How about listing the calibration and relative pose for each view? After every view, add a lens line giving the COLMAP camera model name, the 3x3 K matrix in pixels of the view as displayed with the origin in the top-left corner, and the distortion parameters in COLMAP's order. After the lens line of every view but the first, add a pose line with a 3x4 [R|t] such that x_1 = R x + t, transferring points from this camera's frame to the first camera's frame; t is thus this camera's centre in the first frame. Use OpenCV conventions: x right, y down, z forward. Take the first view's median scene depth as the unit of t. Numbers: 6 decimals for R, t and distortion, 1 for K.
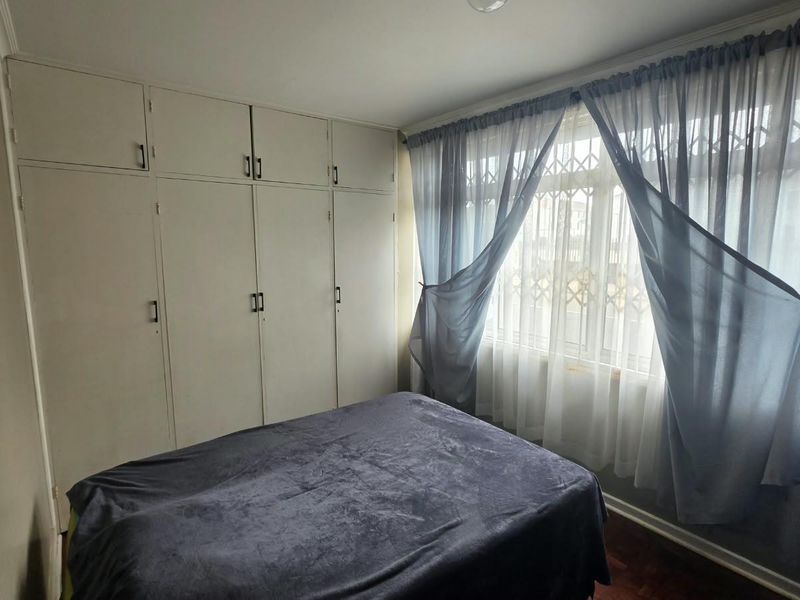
lens RADIAL K [[427.9, 0, 394.7], [0, 427.9, 299.3], [0, 0, 1]] dist [-0.011626, 0.002393]
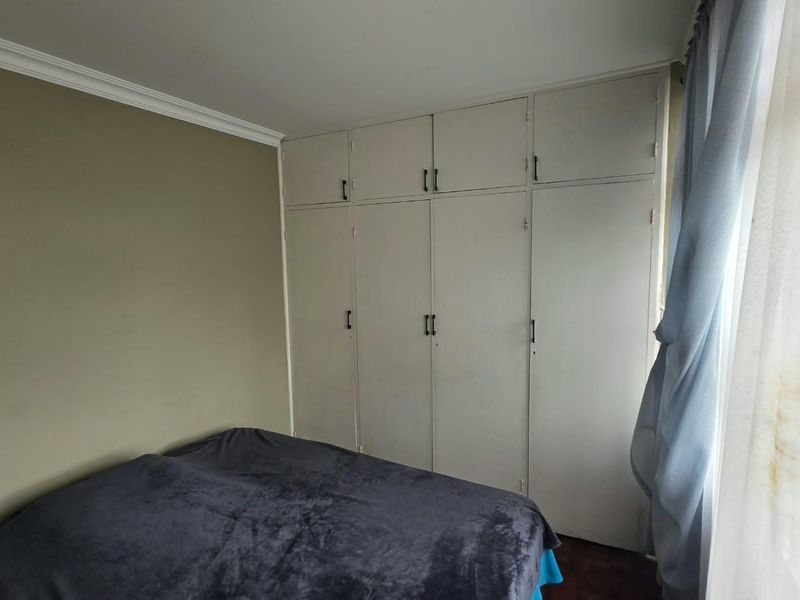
lens RADIAL K [[427.9, 0, 396.7], [0, 427.9, 299.4], [0, 0, 1]] dist [-0.011626, 0.002393]
pose [[0.413631, 0.087636, -0.906217, 0.497344], [-0.102370, 0.993521, 0.049354, -0.087981], [0.904671, 0.072356, 0.419923, 0.551142]]
